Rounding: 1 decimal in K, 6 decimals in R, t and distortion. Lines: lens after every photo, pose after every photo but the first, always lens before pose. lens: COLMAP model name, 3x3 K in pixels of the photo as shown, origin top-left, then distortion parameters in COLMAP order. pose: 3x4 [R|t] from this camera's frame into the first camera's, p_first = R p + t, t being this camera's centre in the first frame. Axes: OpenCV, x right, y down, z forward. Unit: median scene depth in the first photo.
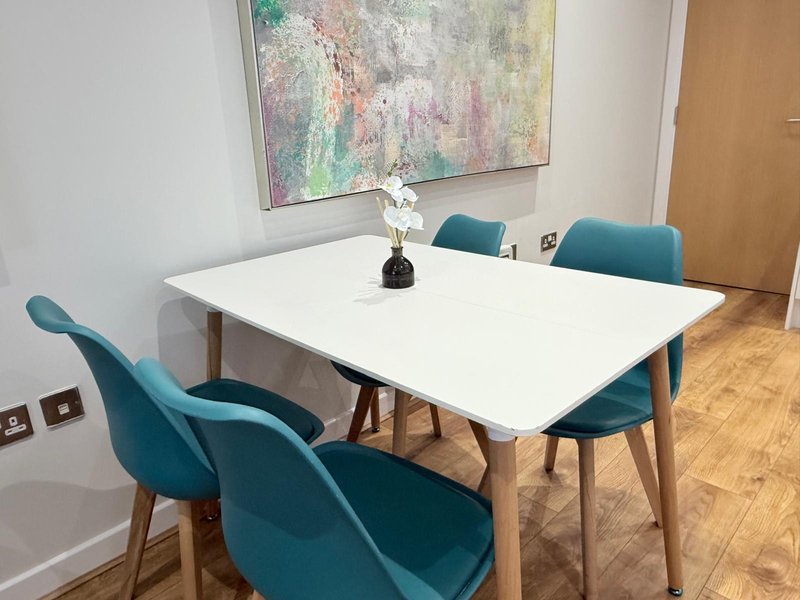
lens RADIAL K [[552.7, 0, 391.9], [0, 552.7, 299.9], [0, 0, 1]] dist [-0.005705, 0.000617]
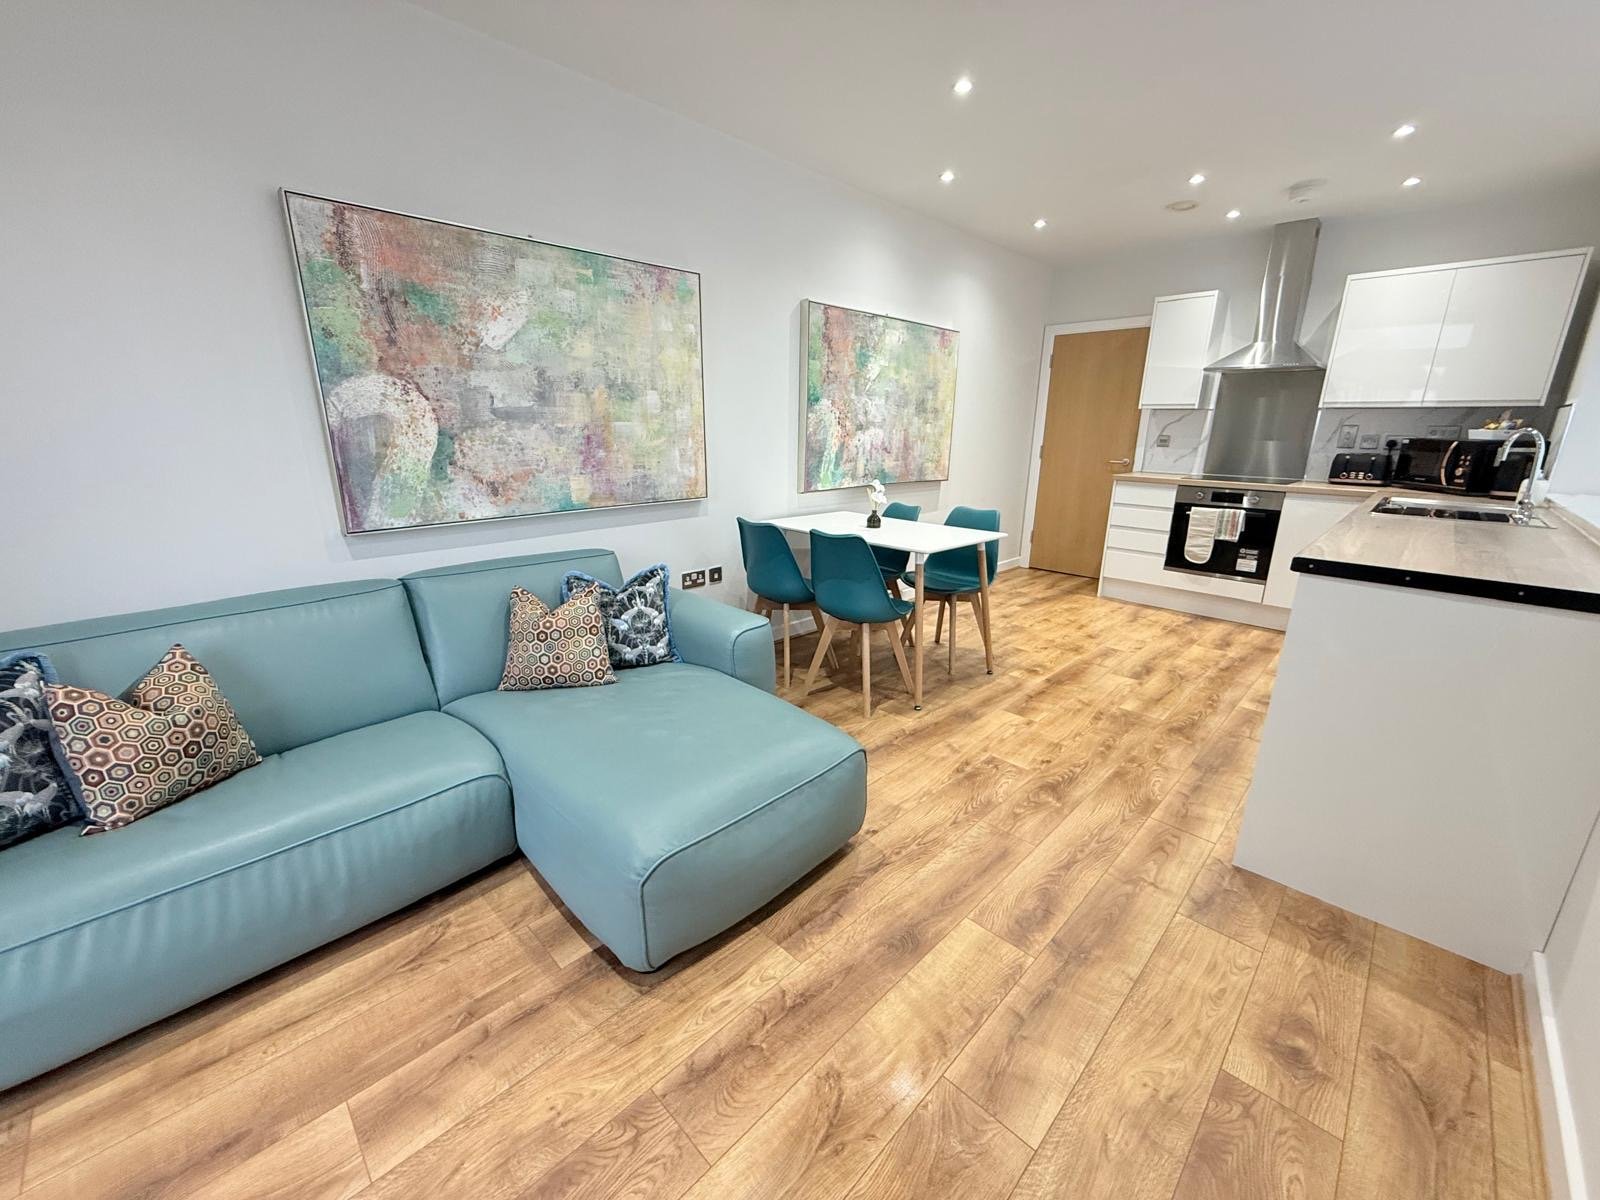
lens RADIAL K [[635.5, 0, 792.5], [0, 635.5, 599.2], [0, 0, 1]] dist [0.000767, -0.000215]
pose [[0.997984, 0.058740, 0.024019, -0.258908], [-0.057622, 0.997330, -0.044864, 0.285459], [-0.026590, 0.043390, 0.998704, -1.118709]]
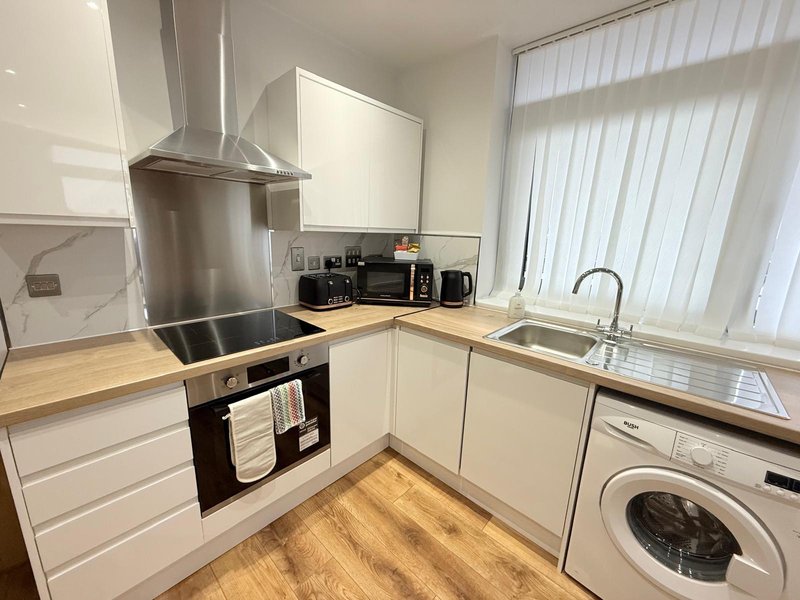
lens RADIAL K [[317.7, 0, 396.3], [0, 317.7, 299.1], [0, 0, 1]] dist [0.000767, -0.000215]
pose [[-0.045045, -0.165595, 0.985165, 0.631148], [0.279326, 0.944743, 0.171573, -0.474505], [-0.959139, 0.282910, 0.003699, 0.790429]]
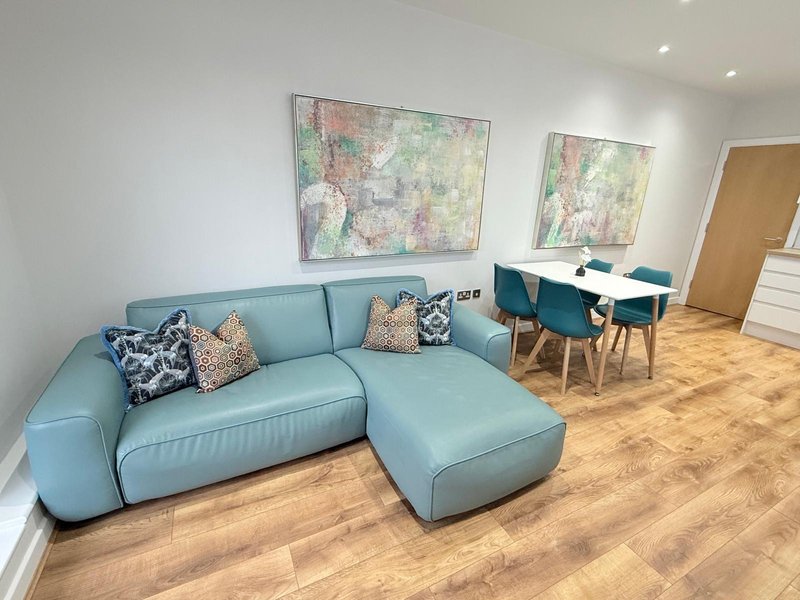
lens RADIAL K [[366.5, 0, 397.0], [0, 366.5, 298.9], [0, 0, 1]] dist [0.000406, -0.000334]
pose [[0.948652, 0.176870, -0.262253, -0.333543], [-0.179335, 0.983678, 0.014705, 0.215512], [0.260574, 0.033081, 0.964887, -1.159319]]
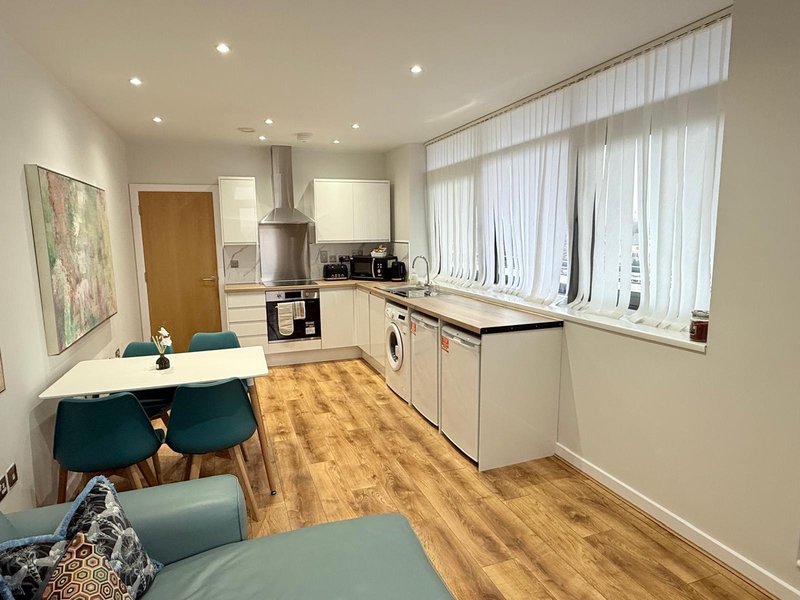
lens RADIAL K [[469.9, 0, 394.3], [0, 469.9, 300.9], [0, 0, 1]] dist [-0.001295, -0.000627]
pose [[0.416101, -0.088764, 0.904976, -1.055588], [0.272986, 0.961512, -0.031207, 0.023611], [-0.867375, 0.260031, 0.424317, -0.664912]]
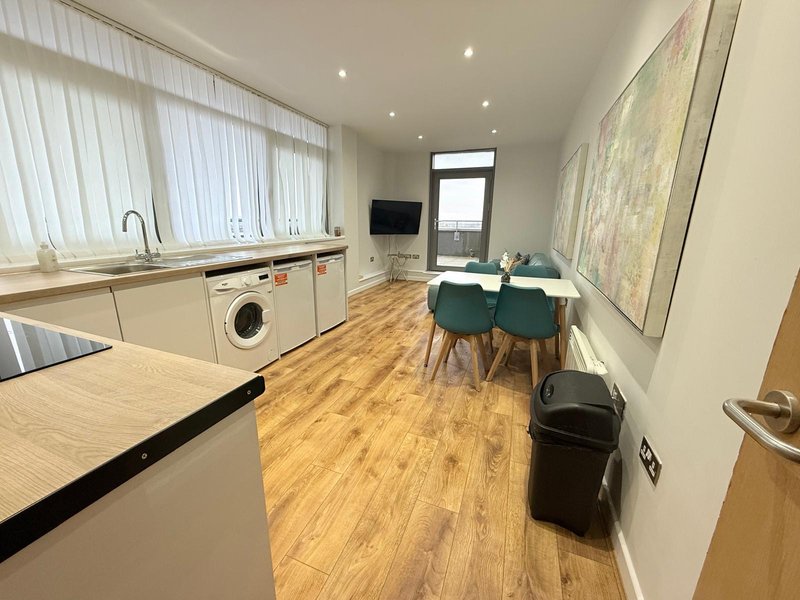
lens RADIAL K [[317.7, 0, 398.1], [0, 317.7, 299.1], [0, 0, 1]] dist [0.000767, -0.000215]
pose [[-0.909314, 0.137707, -0.392664, 1.051281], [-0.096043, 0.848715, 0.520056, -0.673302], [0.404875, 0.510607, -0.758523, 1.666719]]
